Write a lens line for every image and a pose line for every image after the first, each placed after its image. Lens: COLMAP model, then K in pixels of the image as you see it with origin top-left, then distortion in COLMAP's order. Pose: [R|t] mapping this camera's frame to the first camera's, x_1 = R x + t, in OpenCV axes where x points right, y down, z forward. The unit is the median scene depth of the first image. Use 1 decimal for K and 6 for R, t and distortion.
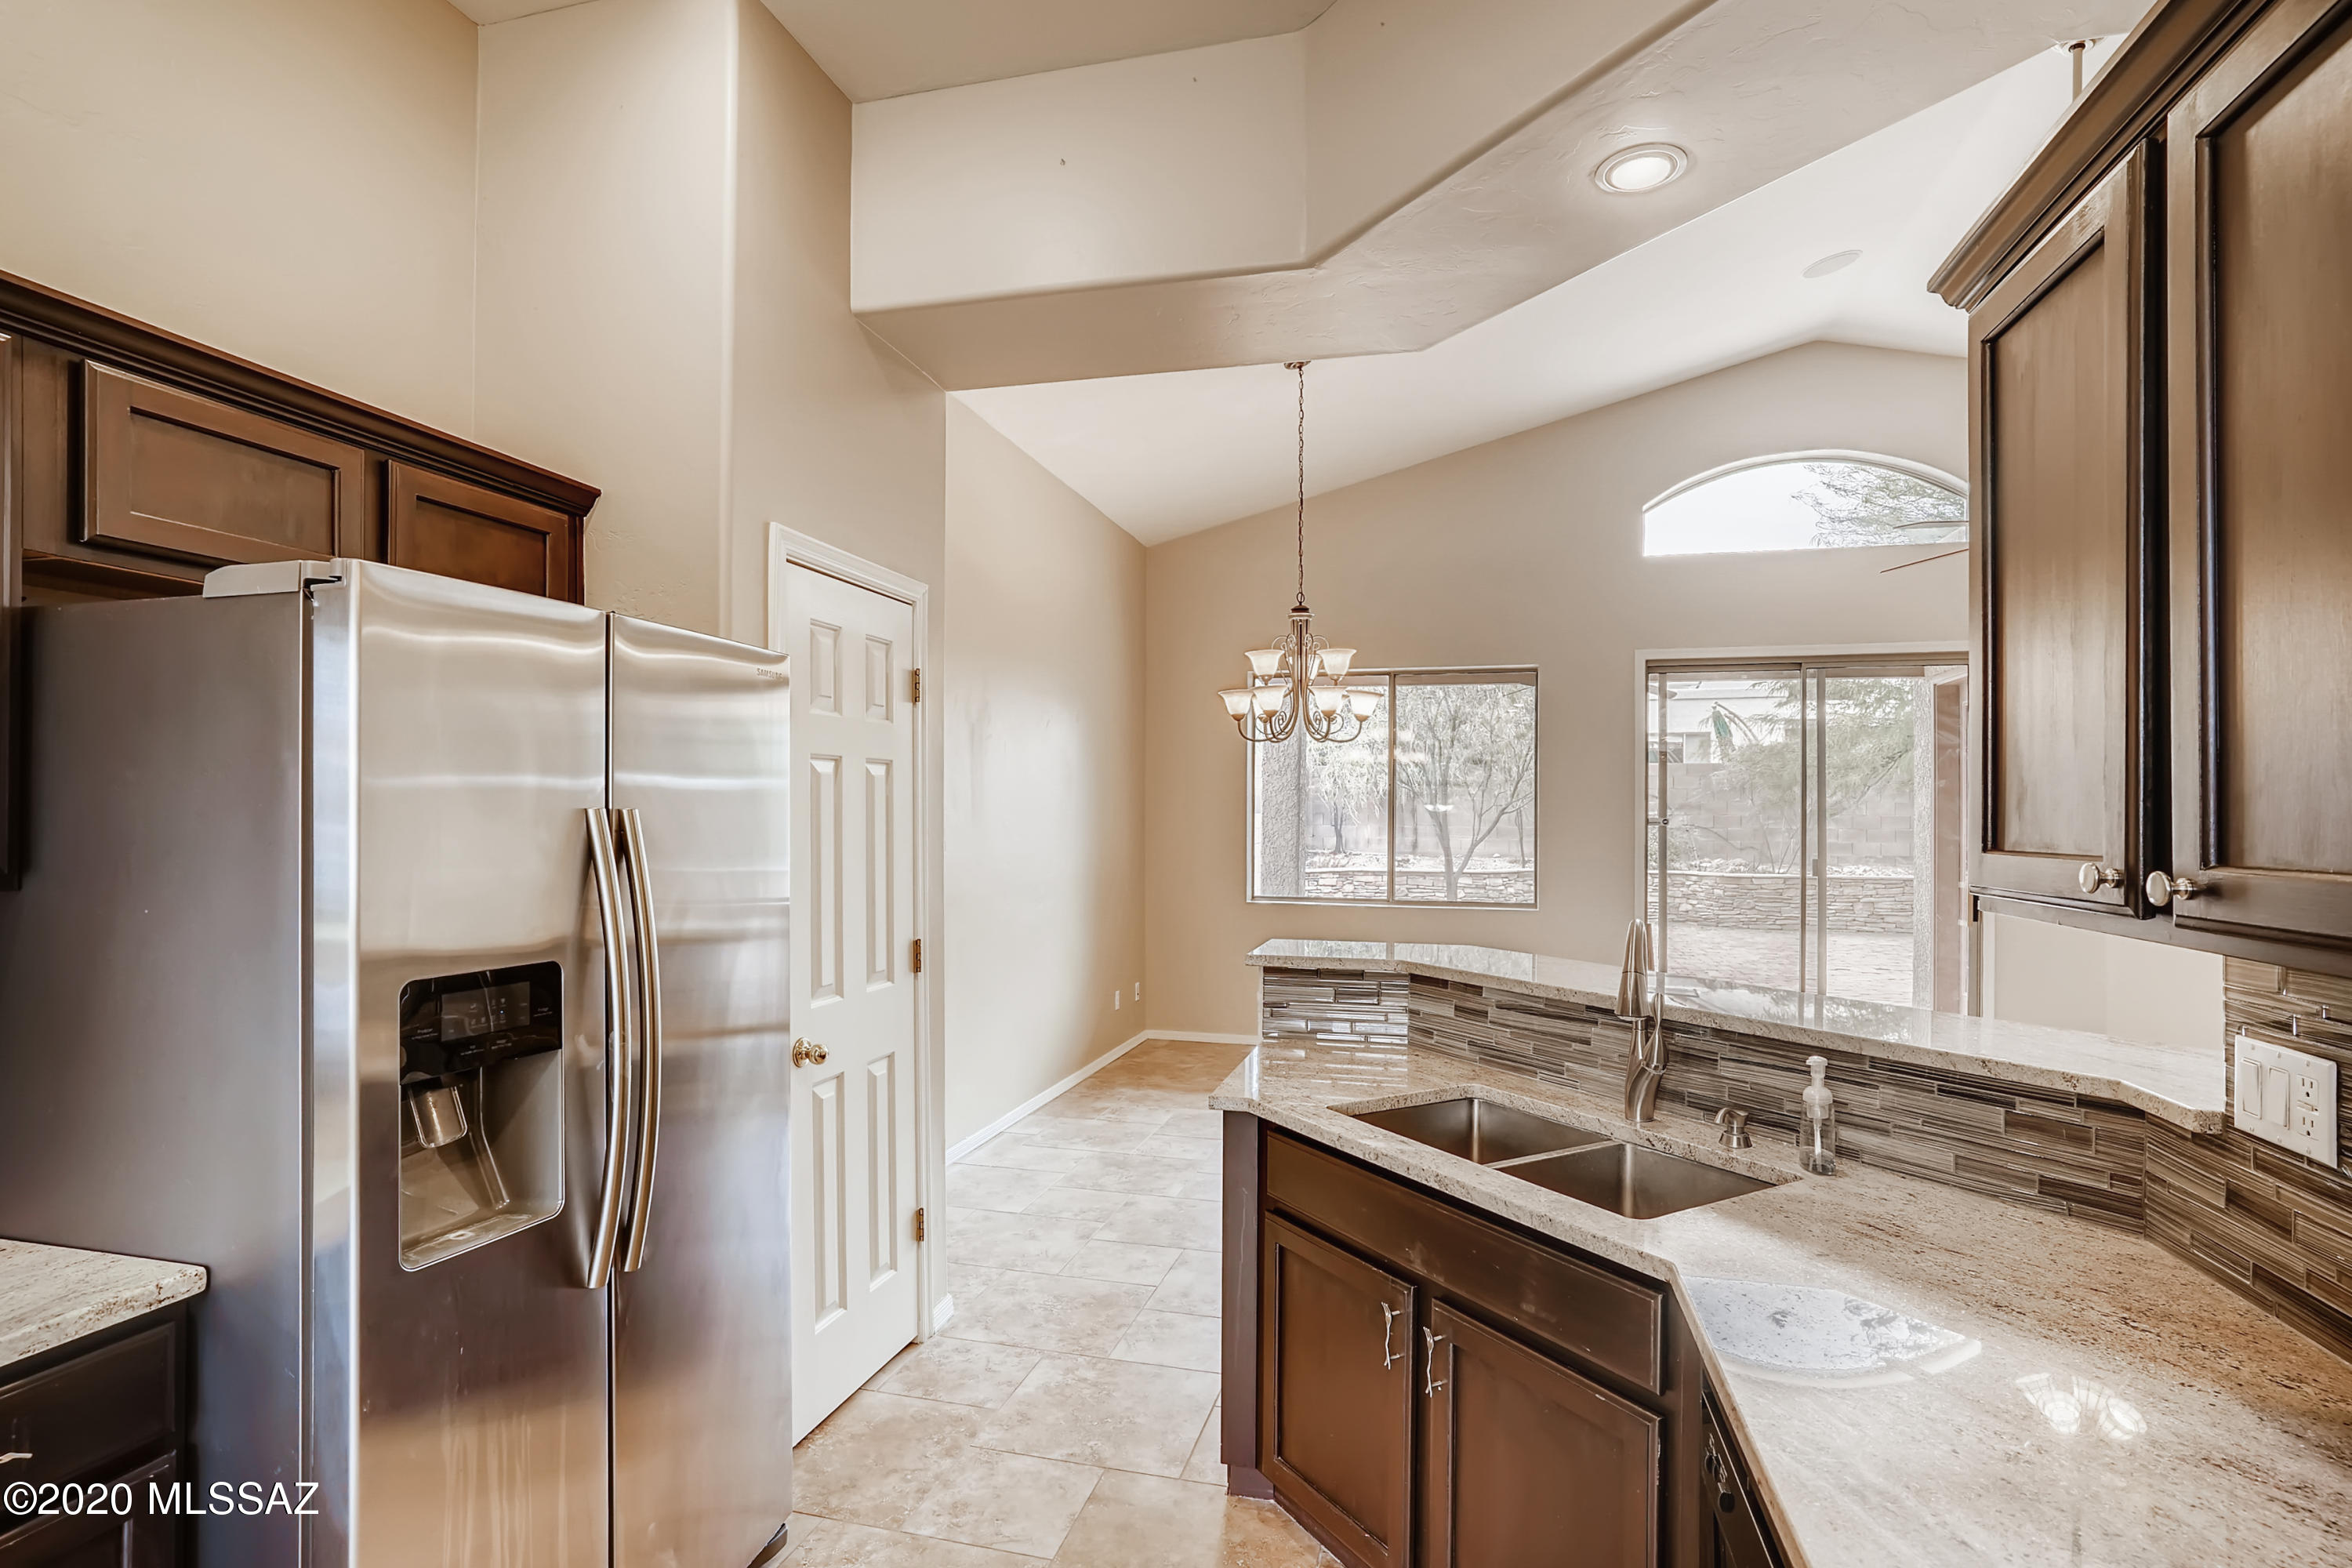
lens RADIAL K [[1141.3, 0, 1178.6], [0, 1141.3, 821.8], [0, 0, 1]] dist [-0.042358, 0.019909]
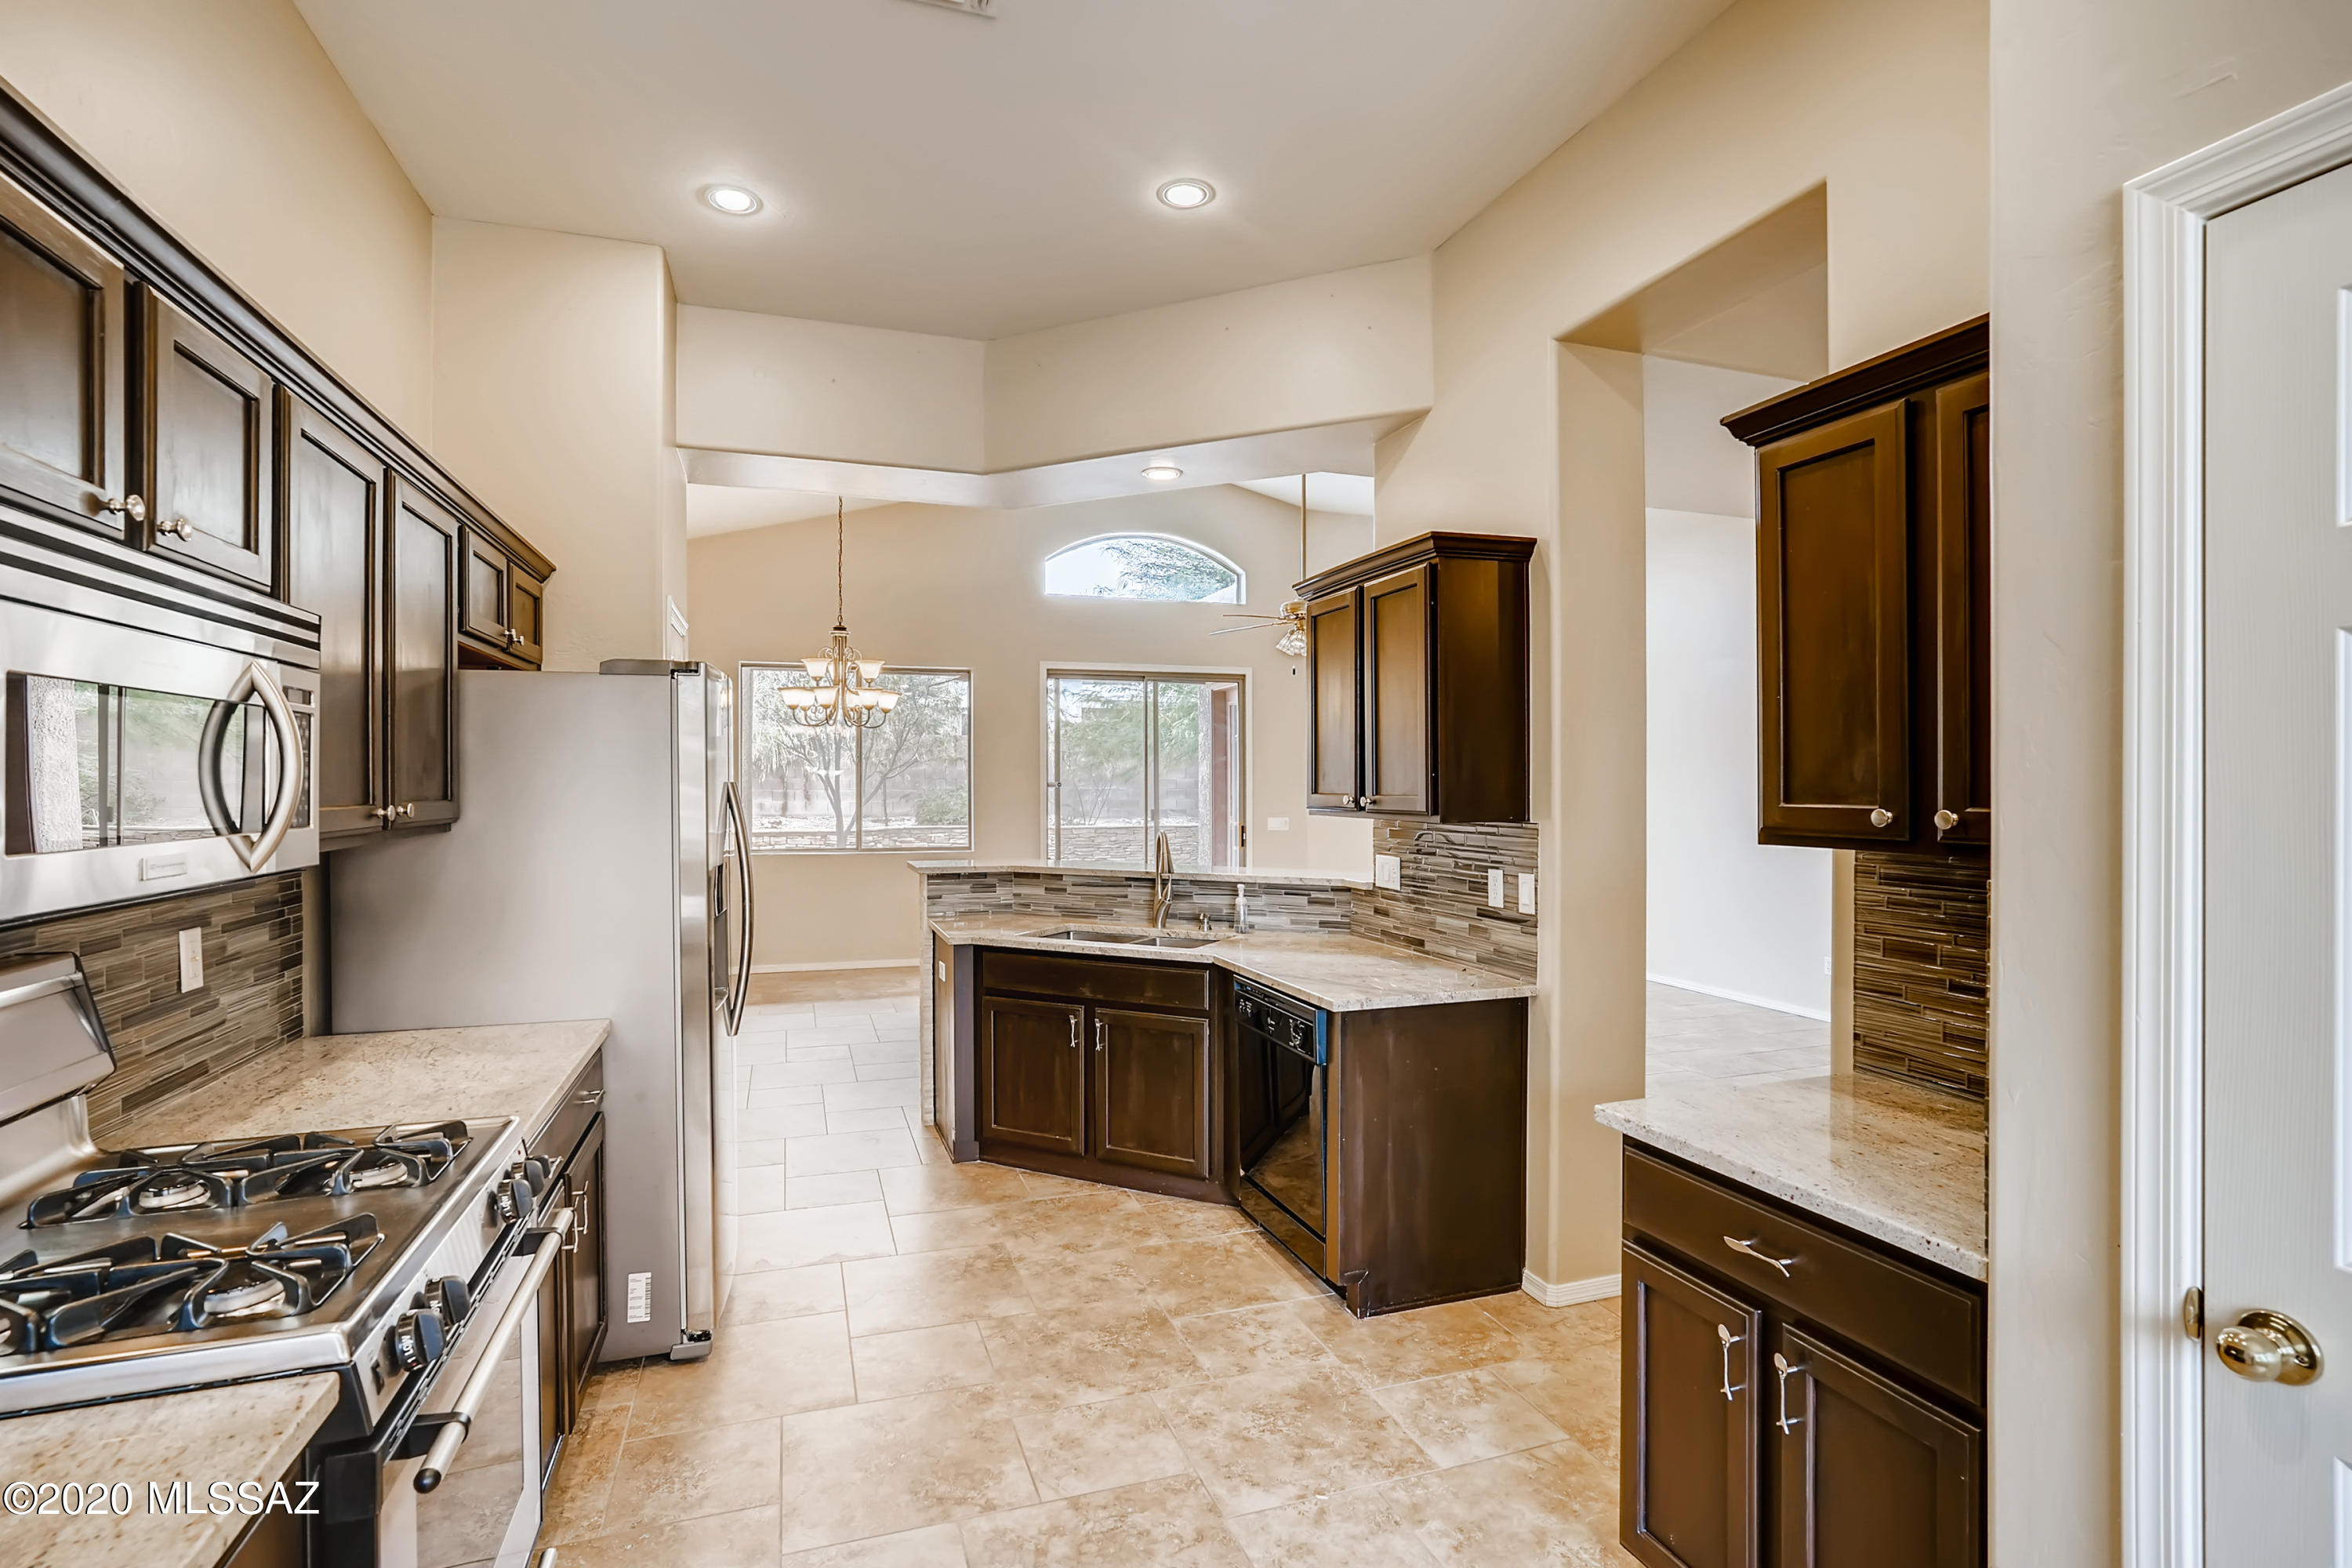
lens RADIAL K [[1141.3, 0, 1161.5], [0, 1141.3, 783.0], [0, 0, 1]] dist [-0.042358, 0.019909]
pose [[0.832608, -0.006037, 0.553830, -0.616979], [0.007548, 0.999971, -0.000447, -0.001929], [-0.553811, 0.004552, 0.832630, -0.618353]]
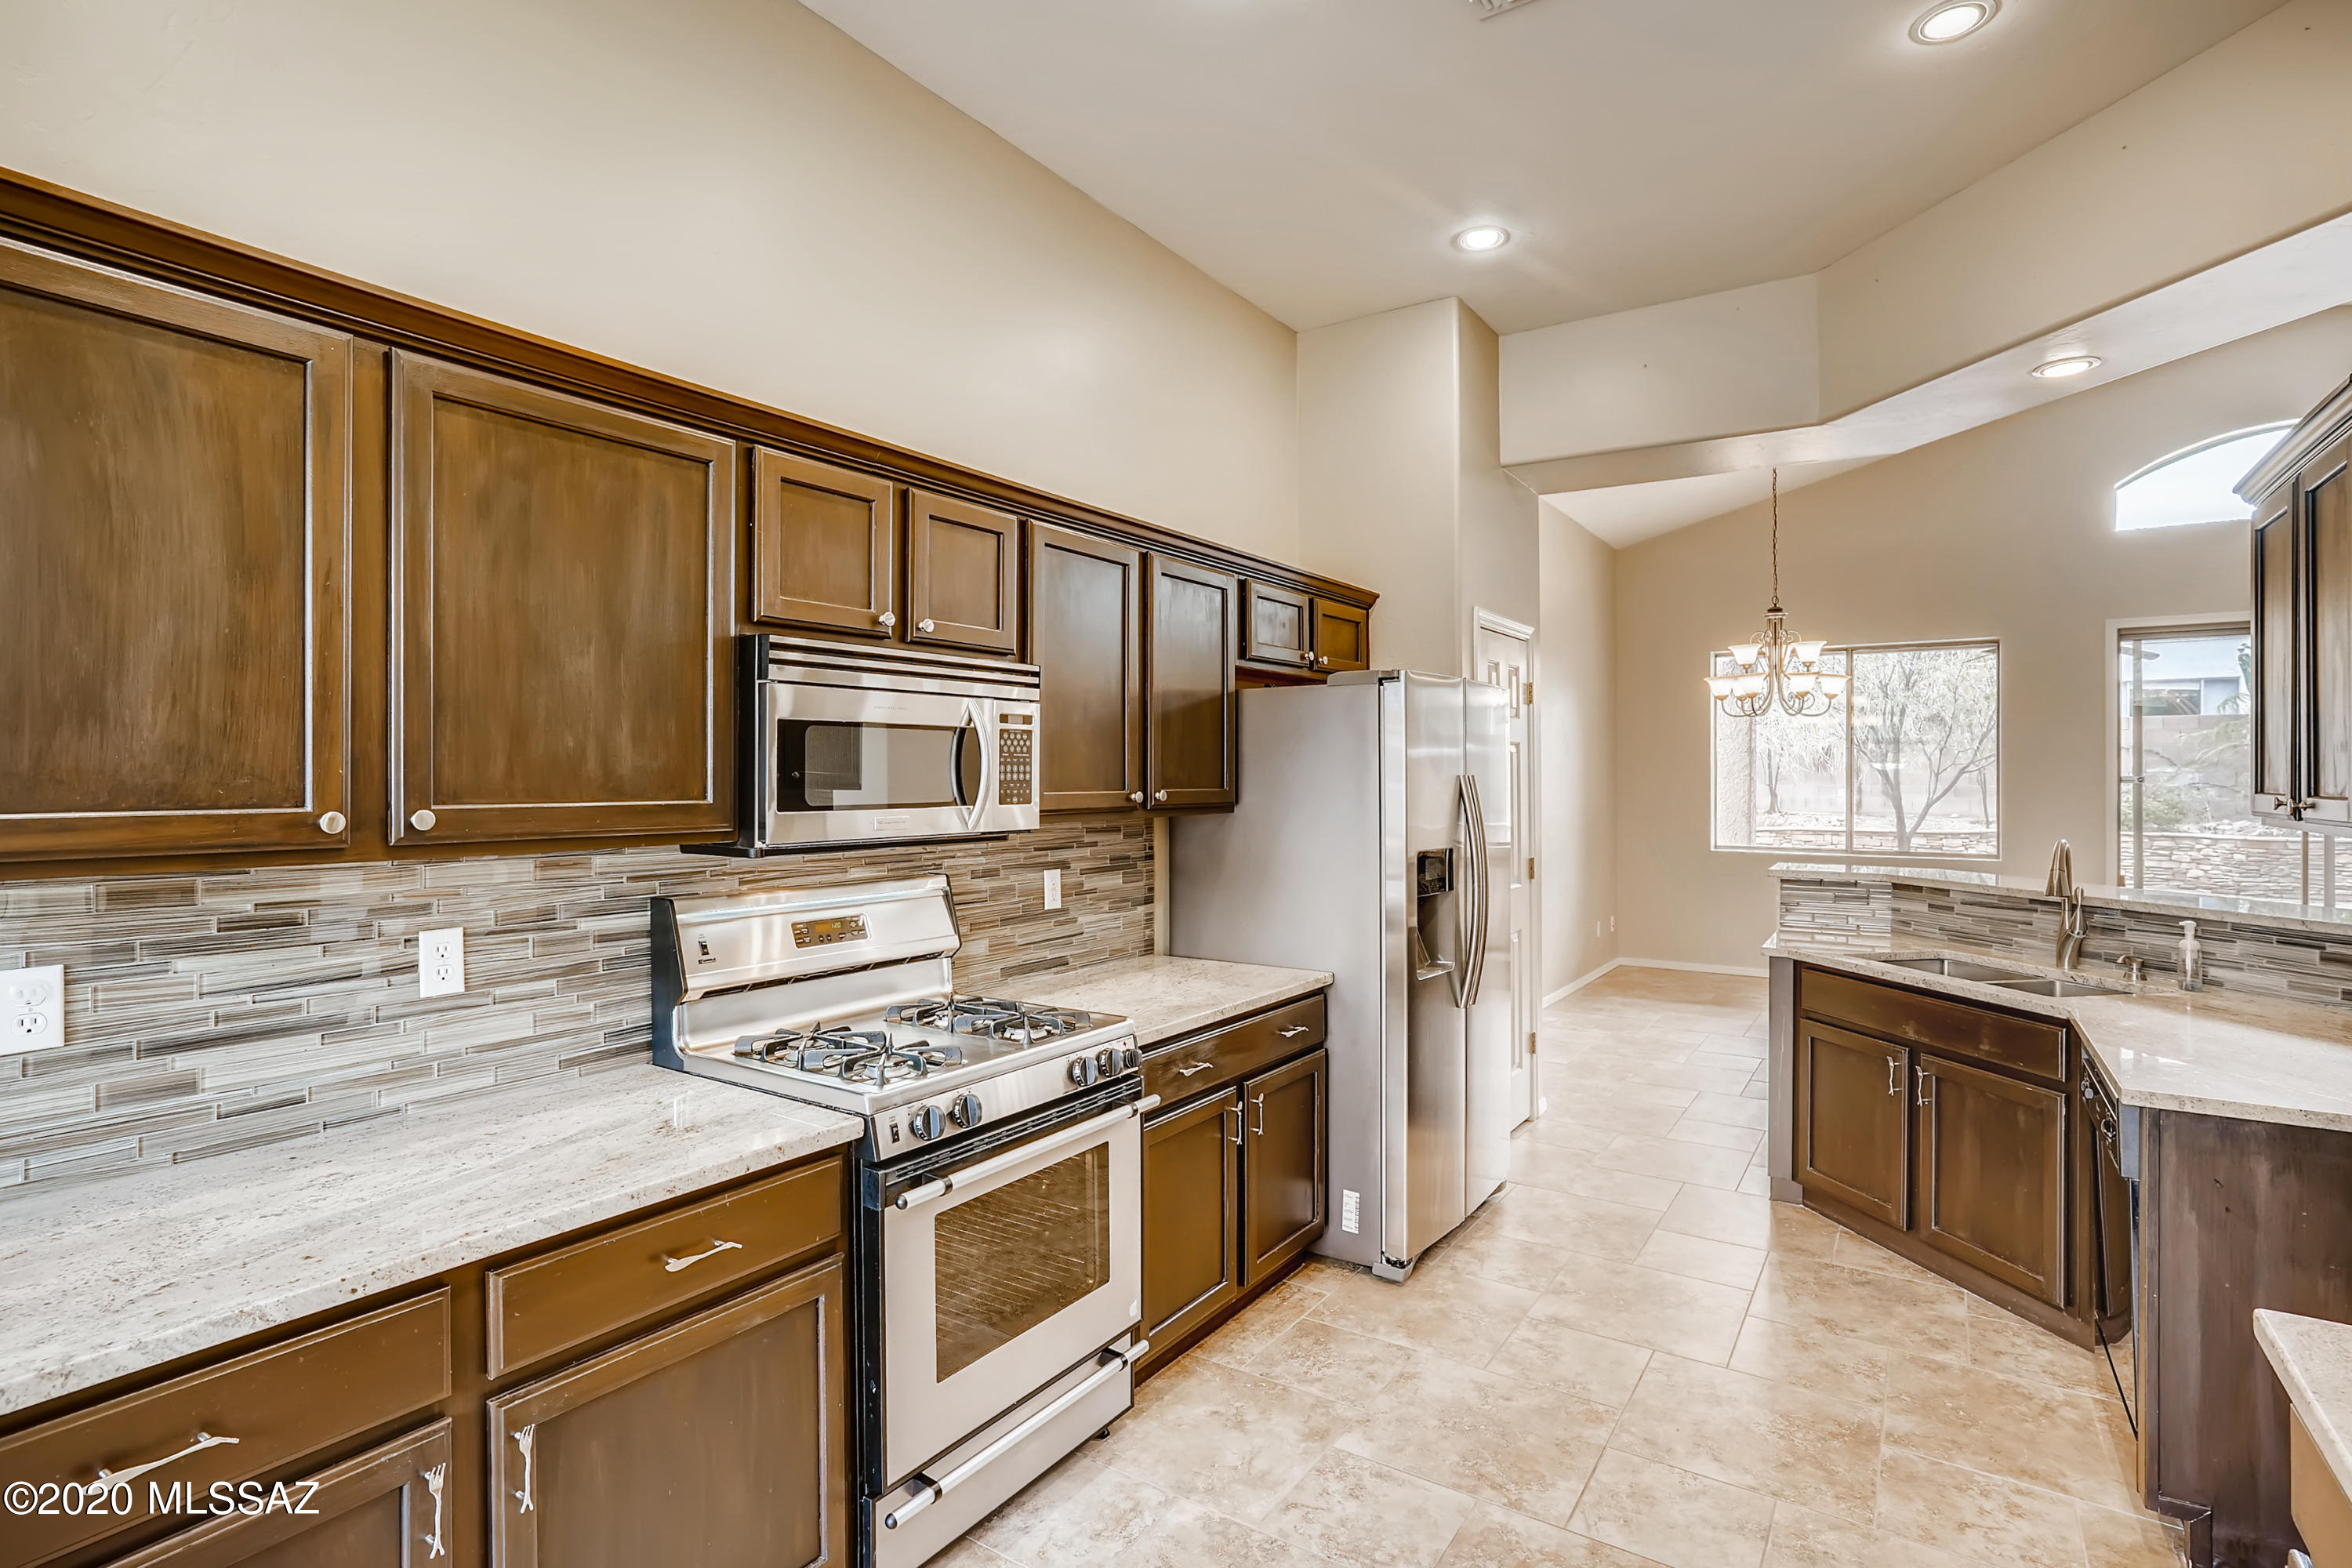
lens RADIAL K [[1141.3, 0, 1177.4], [0, 1141.3, 776.1], [0, 0, 1]] dist [-0.042358, 0.019909]
pose [[0.945173, -0.004674, -0.326536, -0.207977], [0.002749, 0.999976, -0.006356, 0.001492], [0.326558, 0.005110, 0.945163, -0.721162]]
